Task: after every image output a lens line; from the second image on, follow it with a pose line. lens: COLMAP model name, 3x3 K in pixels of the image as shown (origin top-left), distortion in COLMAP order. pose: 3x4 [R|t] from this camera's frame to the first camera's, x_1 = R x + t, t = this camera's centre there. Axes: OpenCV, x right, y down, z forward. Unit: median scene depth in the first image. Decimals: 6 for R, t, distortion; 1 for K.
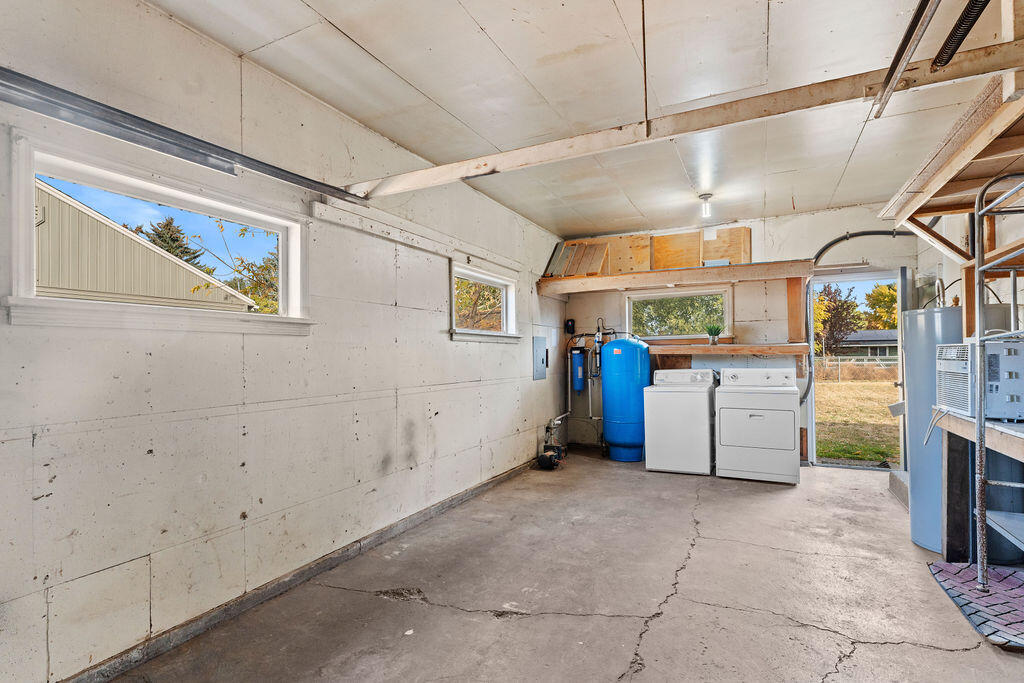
lens RADIAL K [[500.7, 0, 511.7], [0, 500.7, 349.9], [0, 0, 1]] dist [-0.003537, -0.000235]
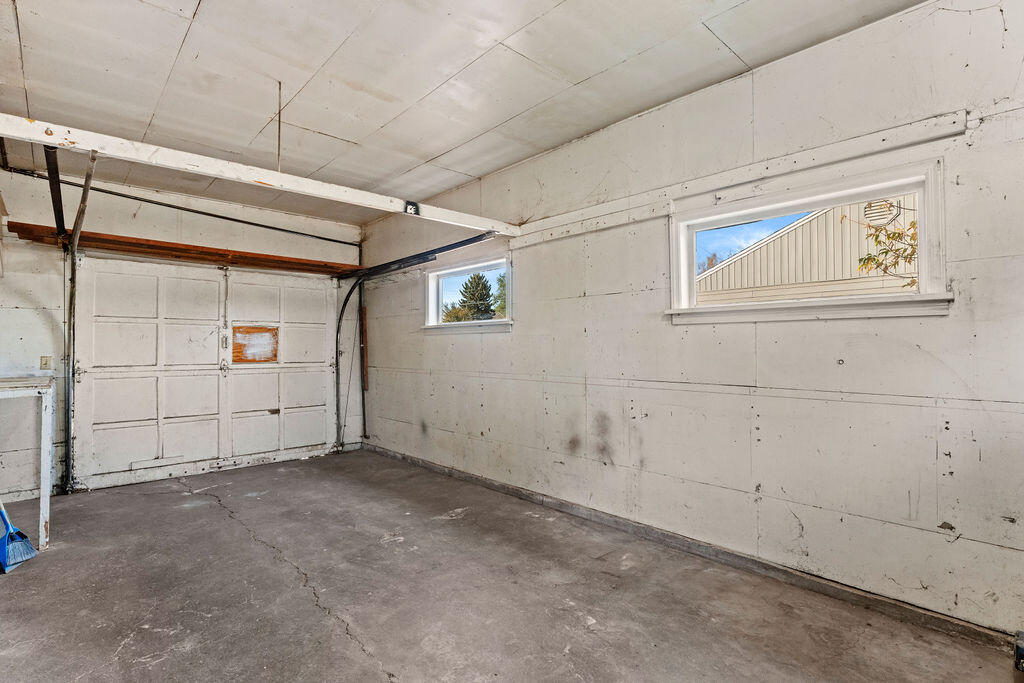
lens RADIAL K [[492.3, 0, 512.0], [0, 492.3, 341.5], [0, 0, 1]] dist [0.000575, 0.000053]
pose [[-0.350830, 0.004367, -0.936429, 0.754898], [0.020849, 0.999778, -0.003148, 0.004080], [0.936207, -0.020628, -0.350843, 1.197712]]
